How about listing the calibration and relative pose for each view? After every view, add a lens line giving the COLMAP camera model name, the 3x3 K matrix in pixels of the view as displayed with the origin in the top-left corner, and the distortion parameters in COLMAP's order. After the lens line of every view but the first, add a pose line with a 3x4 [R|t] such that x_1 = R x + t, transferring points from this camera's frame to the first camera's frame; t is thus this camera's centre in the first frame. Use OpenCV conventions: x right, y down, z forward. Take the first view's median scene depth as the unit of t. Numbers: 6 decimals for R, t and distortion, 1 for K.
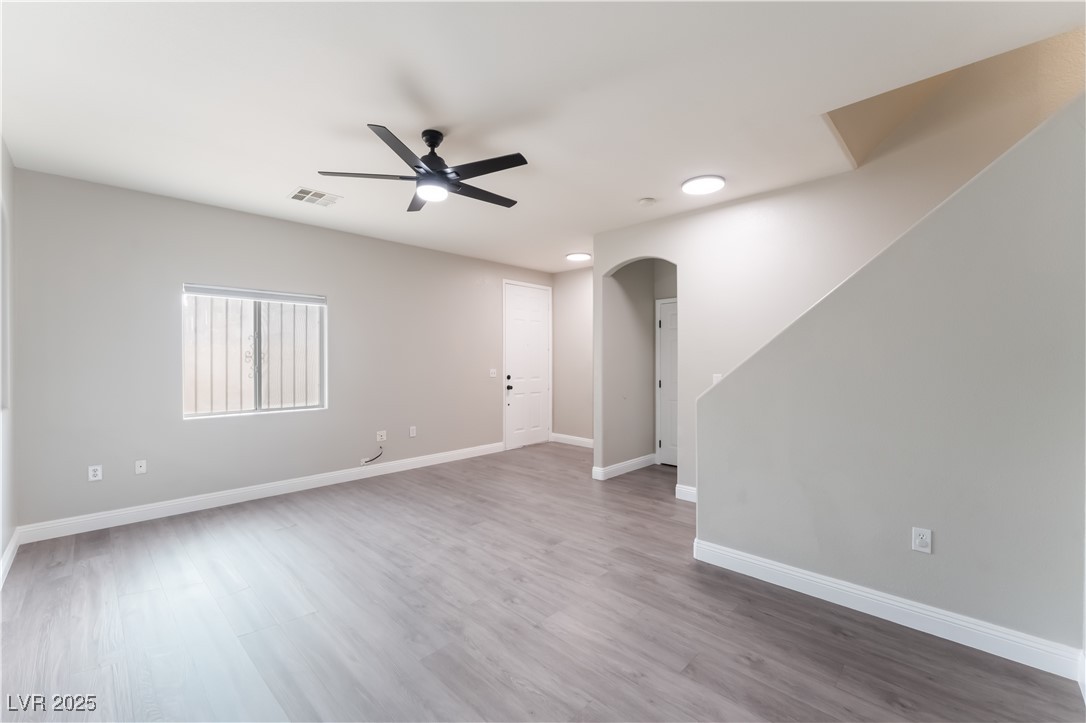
lens RADIAL K [[438.2, 0, 543.0], [0, 438.2, 361.5], [0, 0, 1]] dist [0.000690, 0.000268]
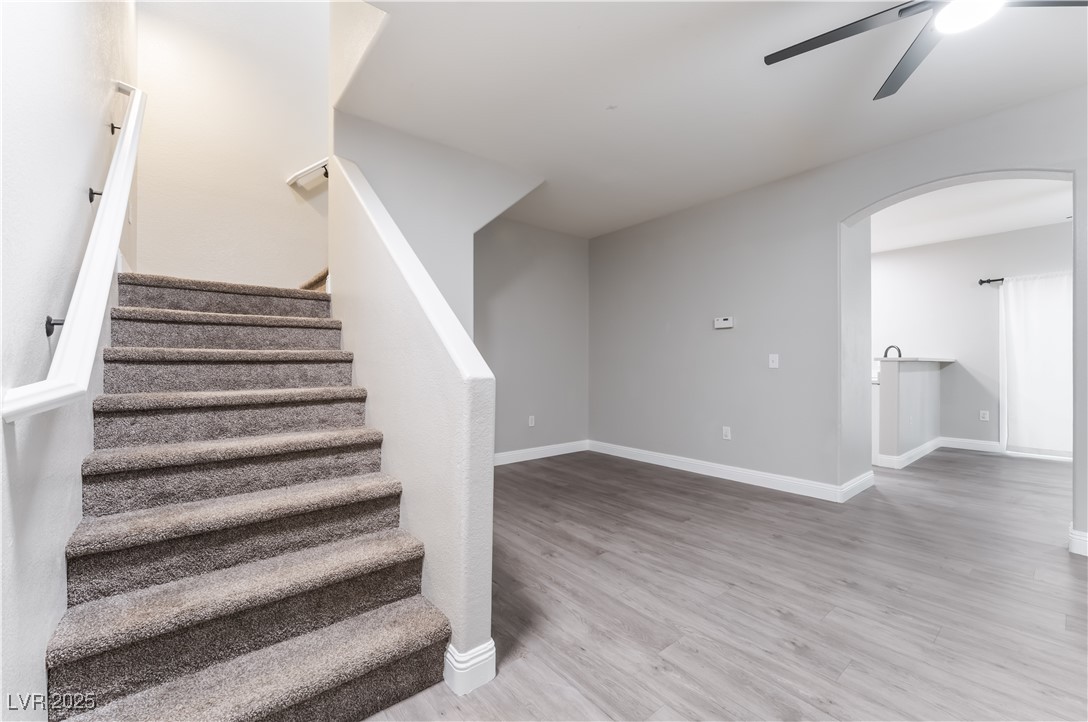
lens RADIAL K [[435.5, 0, 546.5], [0, 435.5, 362.7], [0, 0, 1]] dist [-0.001915, 0.000013]
pose [[-0.993735, 0.004569, 0.111665, 0.227989], [0.004302, 0.999987, -0.002636, 0.069183], [-0.111675, -0.002139, -0.993742, 1.565874]]
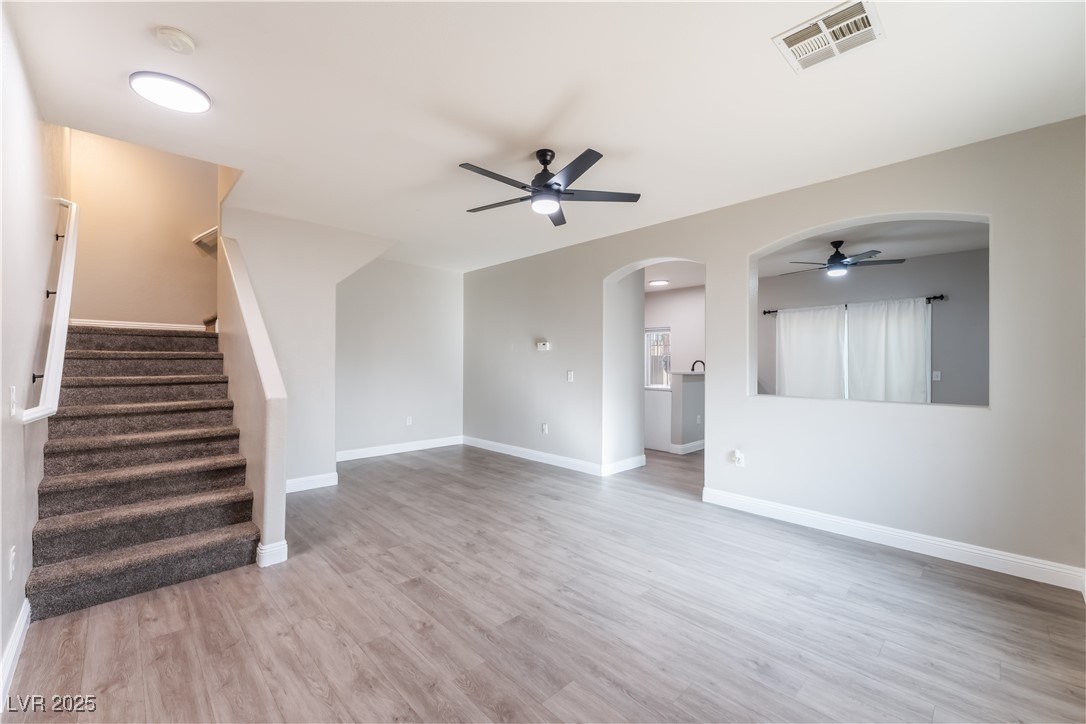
lens RADIAL K [[438.2, 0, 543.0], [0, 438.2, 362.0], [0, 0, 1]] dist [0.000690, 0.000268]
pose [[-0.999496, -0.000371, 0.031758, -0.269834], [-0.000366, 1.000000, 0.000163, 0.002331], [-0.031758, 0.000151, -0.999496, 2.023981]]
